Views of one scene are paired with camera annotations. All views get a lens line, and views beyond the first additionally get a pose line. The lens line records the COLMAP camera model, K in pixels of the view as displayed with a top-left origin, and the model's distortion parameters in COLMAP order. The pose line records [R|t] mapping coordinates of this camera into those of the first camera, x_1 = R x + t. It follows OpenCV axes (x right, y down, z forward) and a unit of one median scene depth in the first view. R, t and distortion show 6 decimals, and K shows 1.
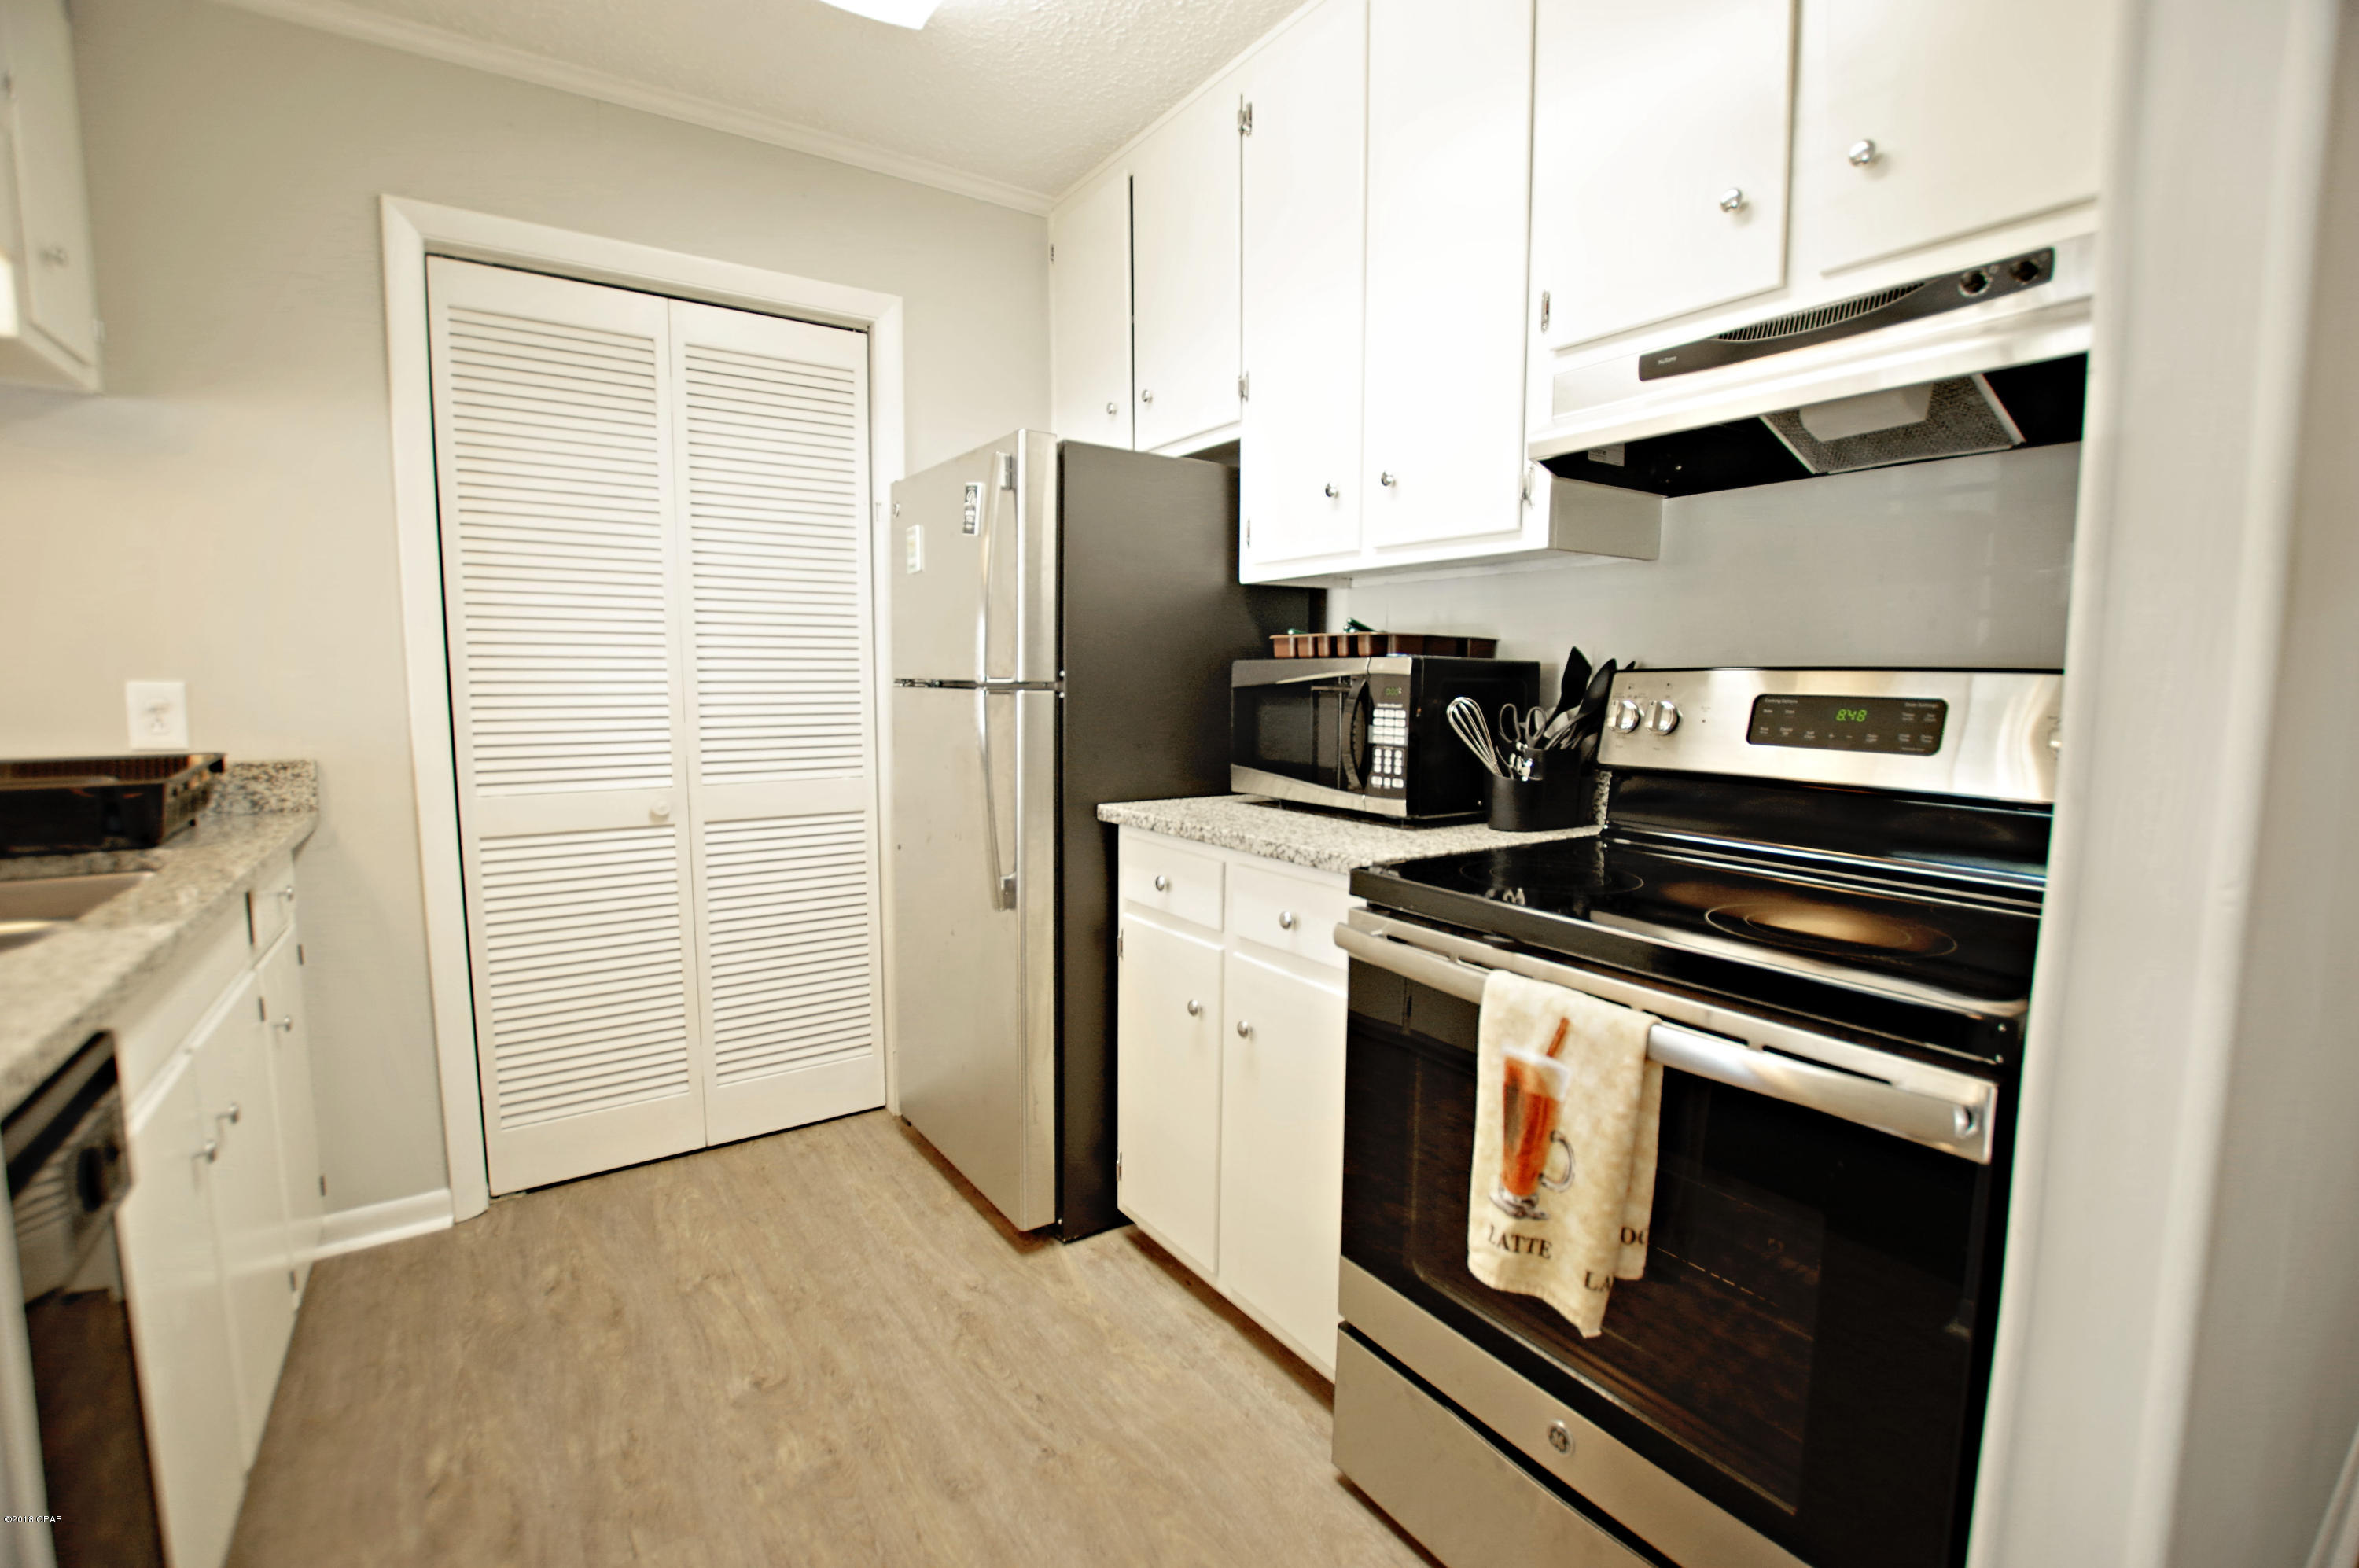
lens RADIAL K [[1023.1, 0, 1185.8], [0, 1023.1, 777.1], [0, 0, 1]] dist [-0.029485, -0.000490]
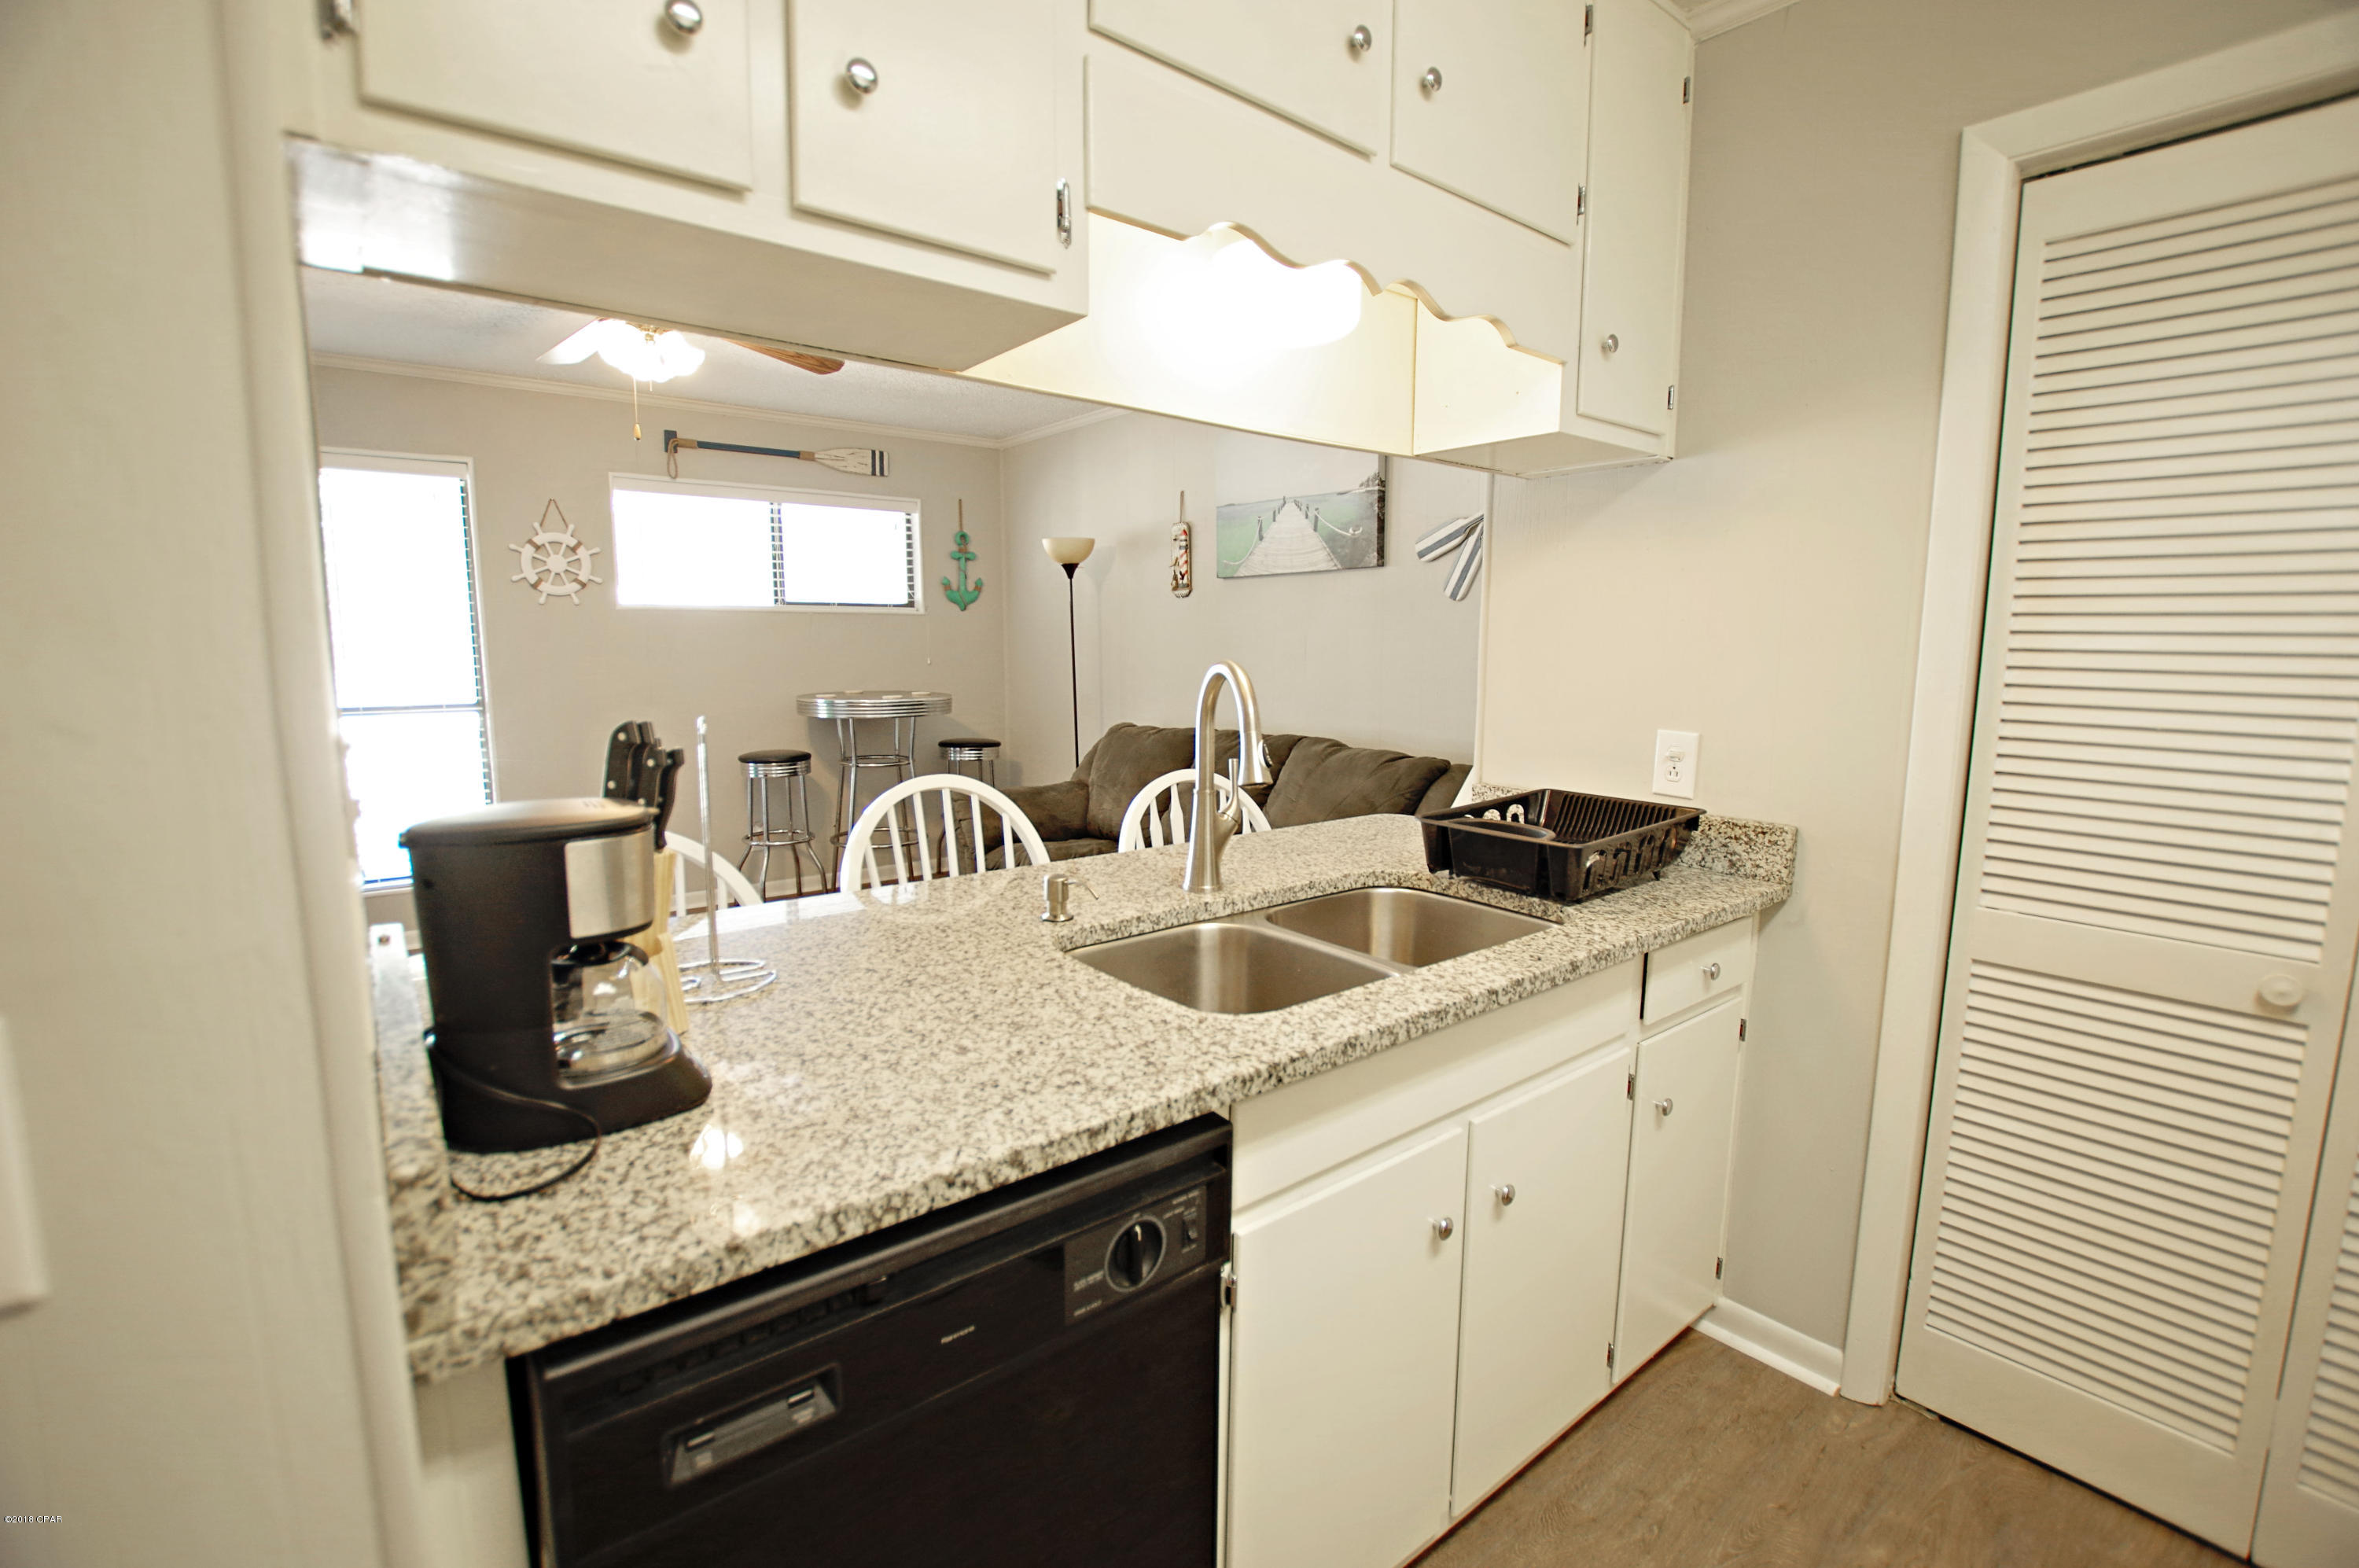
lens RADIAL K [[1034.5, 0, 1185.5], [0, 1034.5, 784.1], [0, 0, 1]] dist [-0.033706, 0.005885]
pose [[0.066890, 0.136229, -0.988417, -0.004003], [-0.104598, 0.986134, 0.128835, -0.119521], [0.992263, 0.094769, 0.080211, 0.383962]]
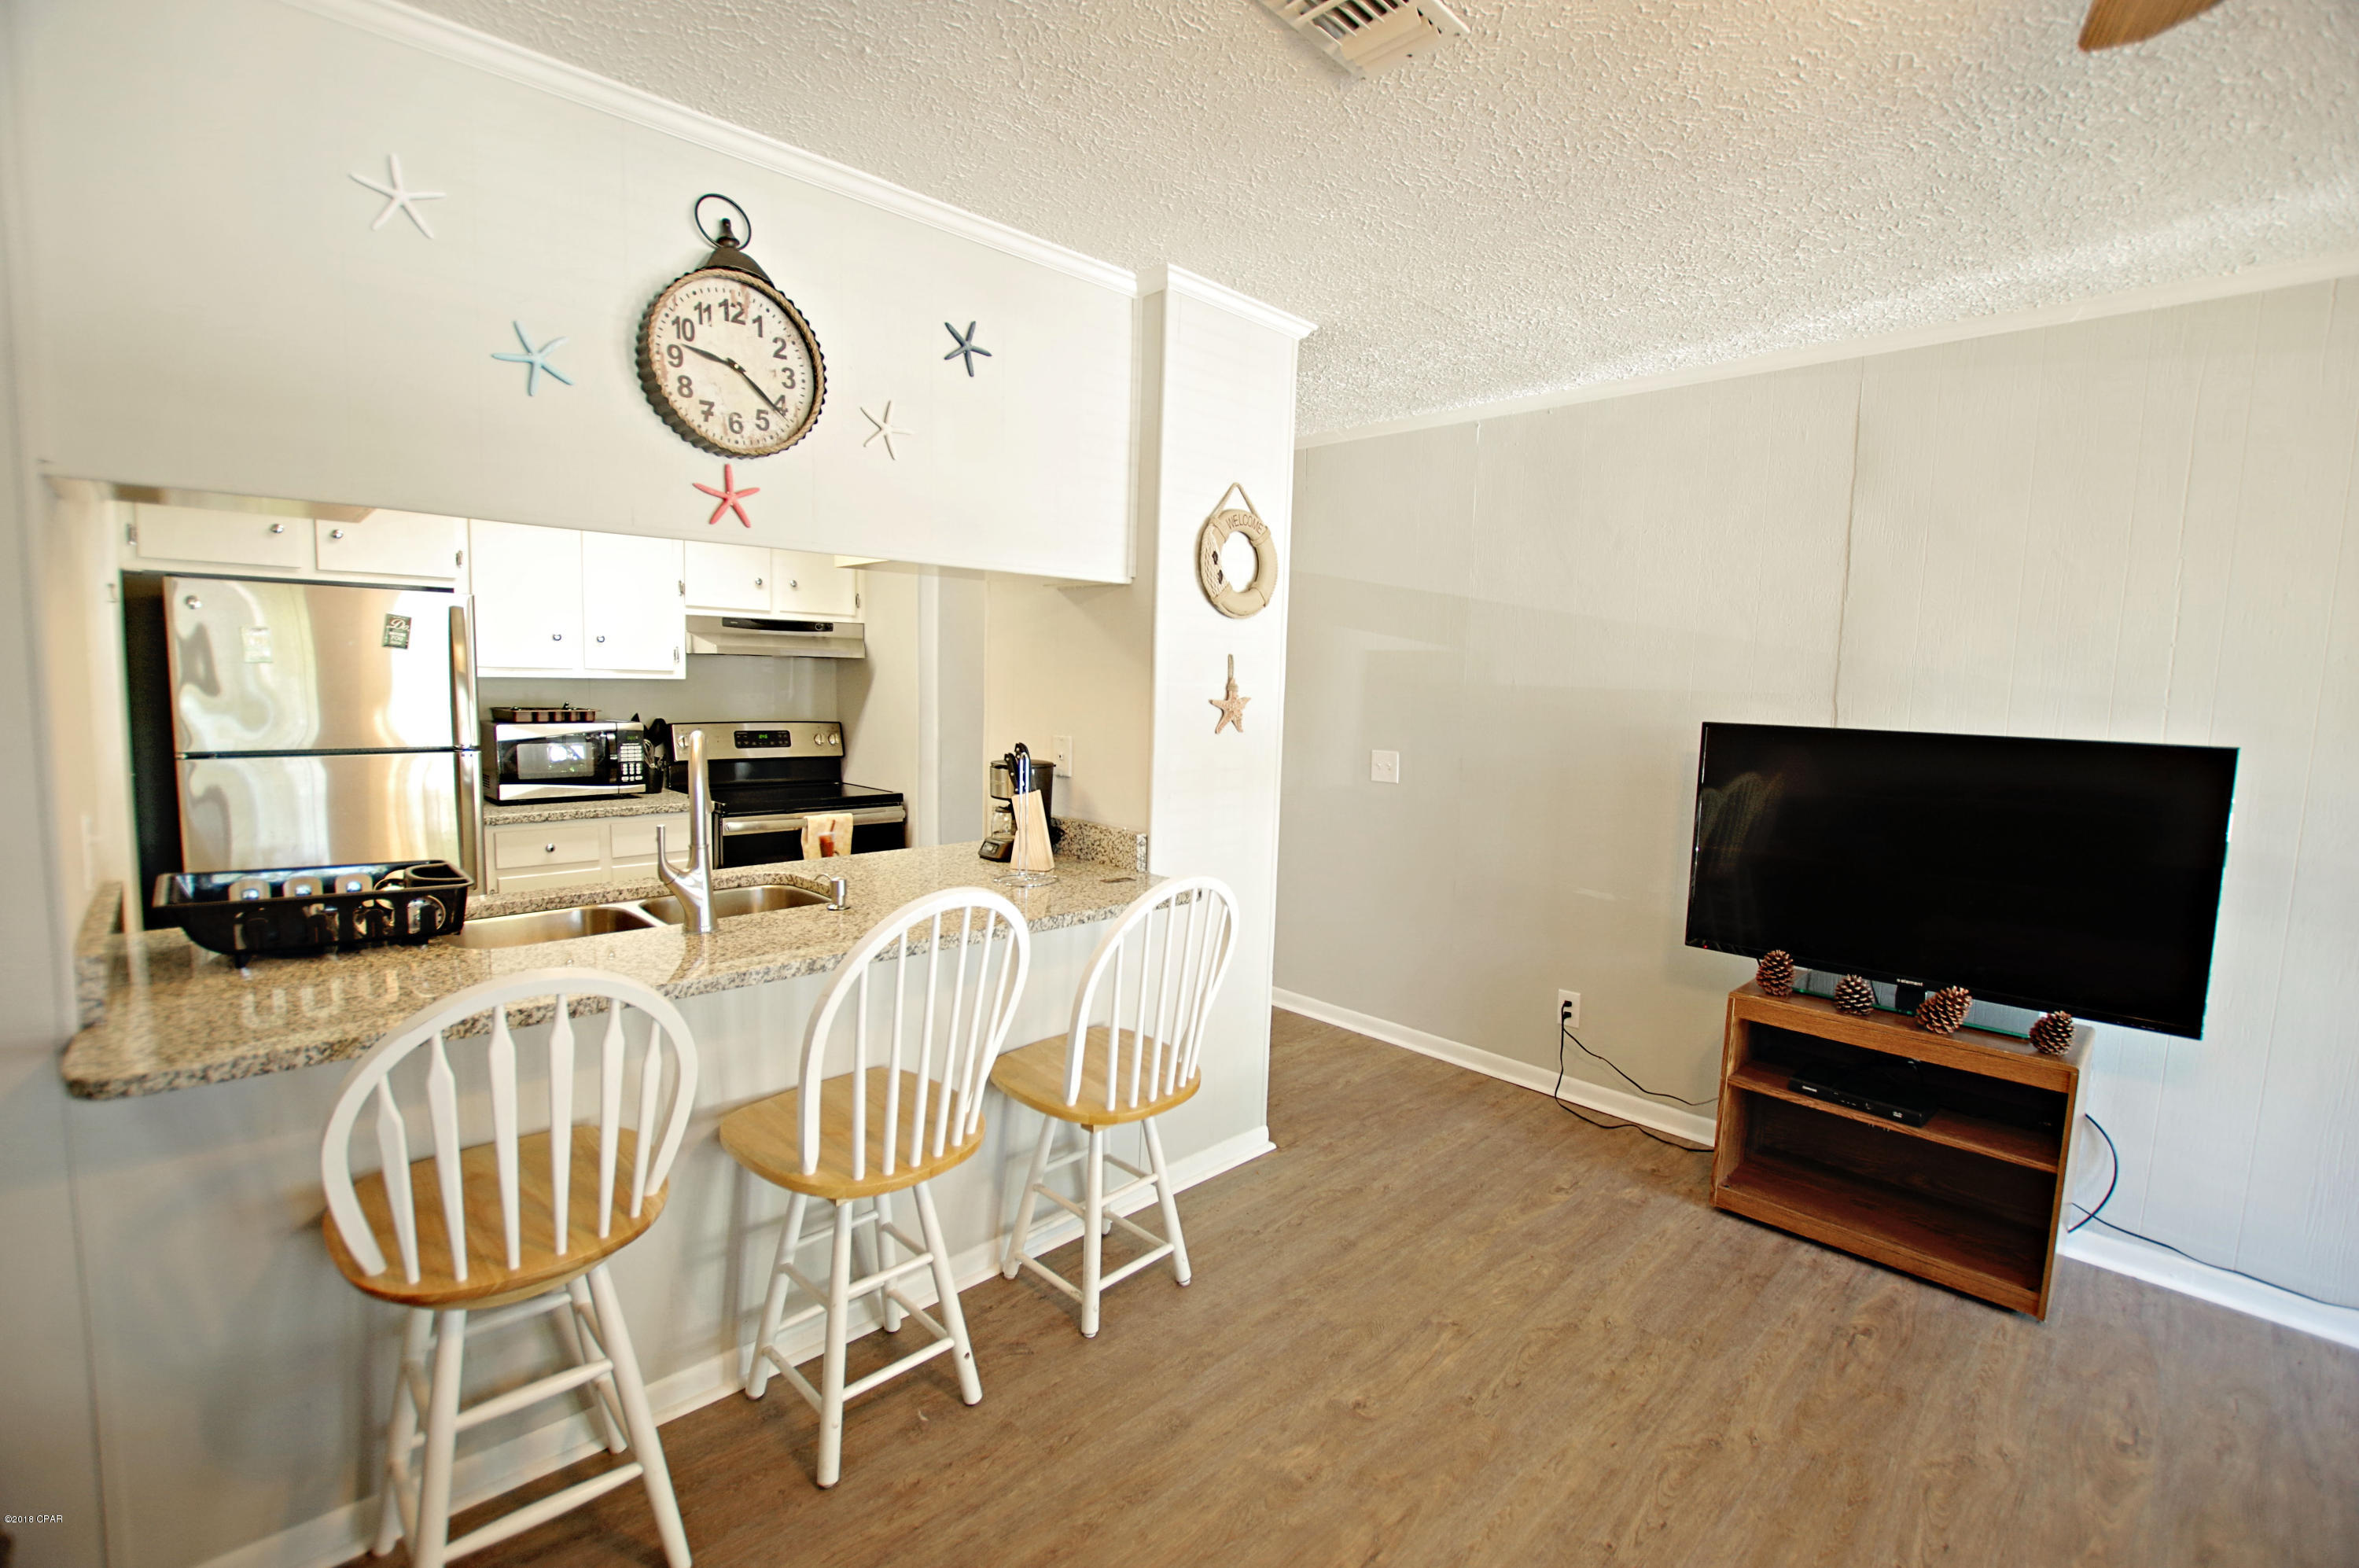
lens RADIAL K [[1034.5, 0, 1185.5], [0, 1034.5, 784.1], [0, 0, 1]] dist [-0.033706, 0.005885]
pose [[-0.153862, -0.108143, 0.982157, -2.104368], [0.070611, 0.990248, 0.120095, -0.158956], [-0.985566, 0.087830, -0.144725, 0.126663]]
